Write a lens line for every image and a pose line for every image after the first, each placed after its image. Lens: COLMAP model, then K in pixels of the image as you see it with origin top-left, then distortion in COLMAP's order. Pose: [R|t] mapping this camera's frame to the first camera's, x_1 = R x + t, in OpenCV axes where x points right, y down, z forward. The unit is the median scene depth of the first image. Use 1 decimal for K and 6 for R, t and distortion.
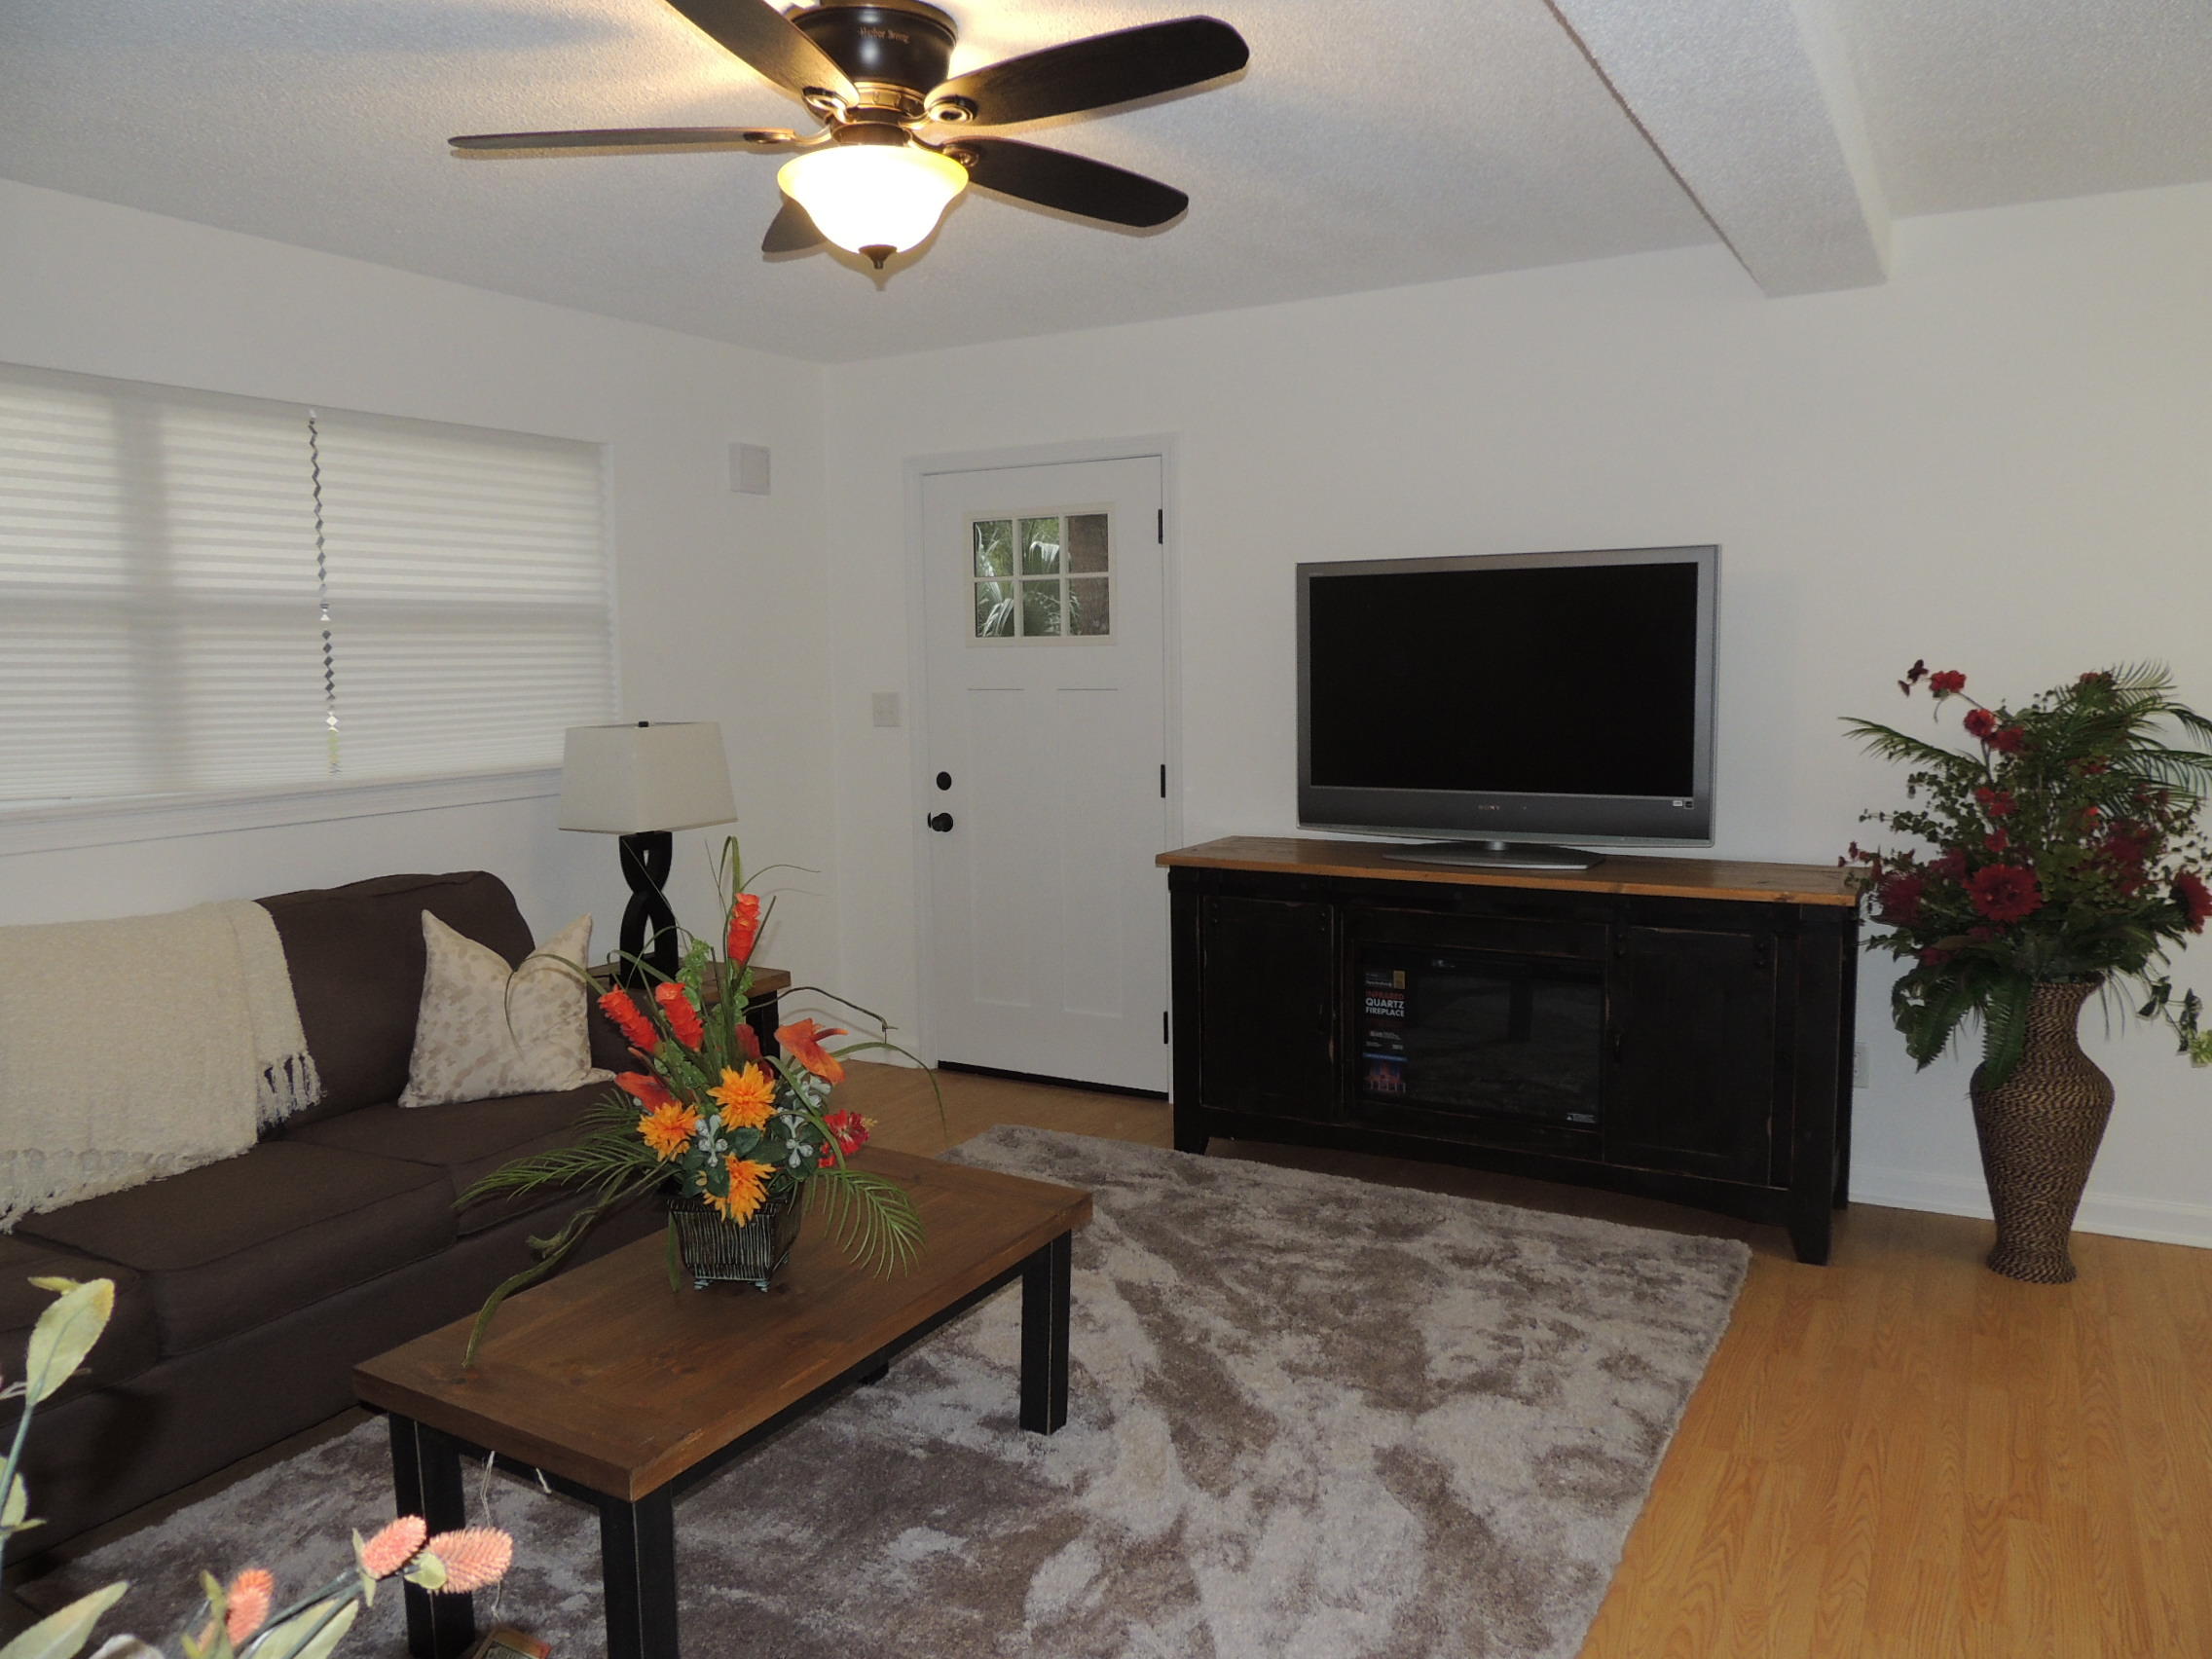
lens RADIAL K [[1609.7, 0, 1096.2], [0, 1609.7, 835.7], [0, 0, 1]] dist [-0.008826, 0.009517]
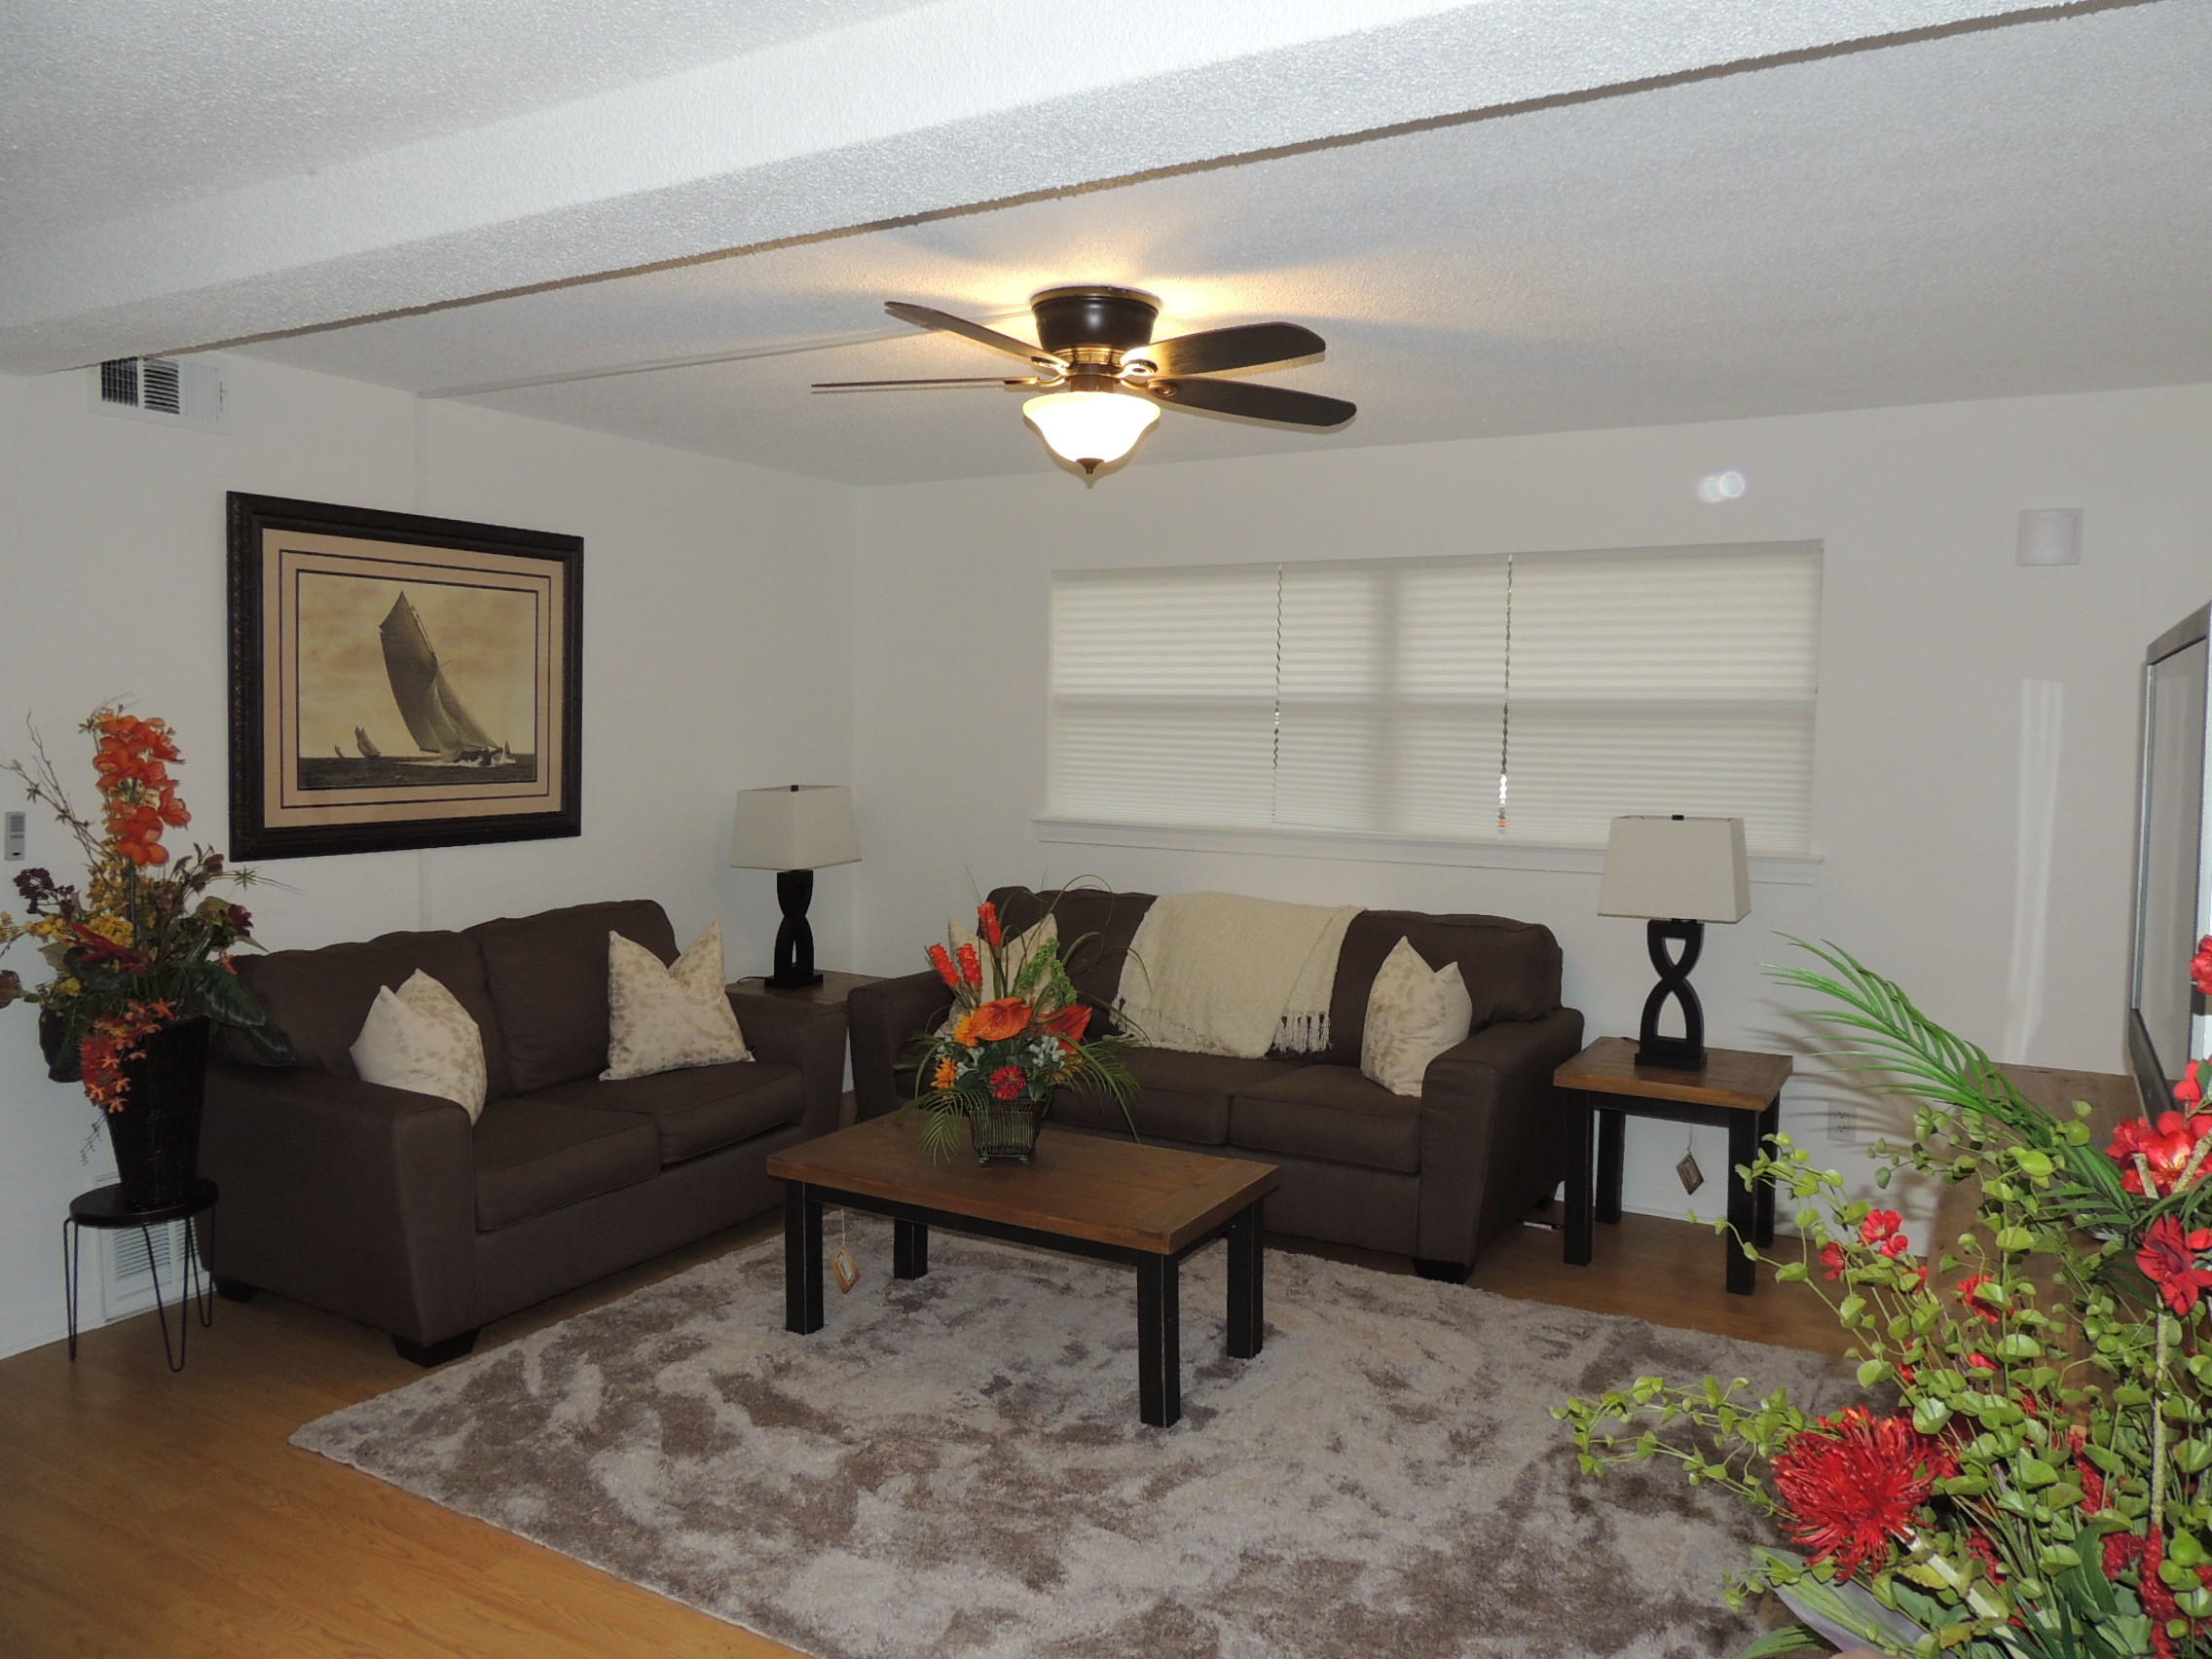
lens RADIAL K [[1609.7, 0, 1096.2], [0, 1609.7, 835.7], [0, 0, 1]] dist [-0.008826, 0.009517]
pose [[-0.004610, 0.089476, -0.995978, 0.907662], [-0.124578, 0.988178, 0.089352, -0.123701], [0.992199, 0.124489, 0.006591, 0.733457]]
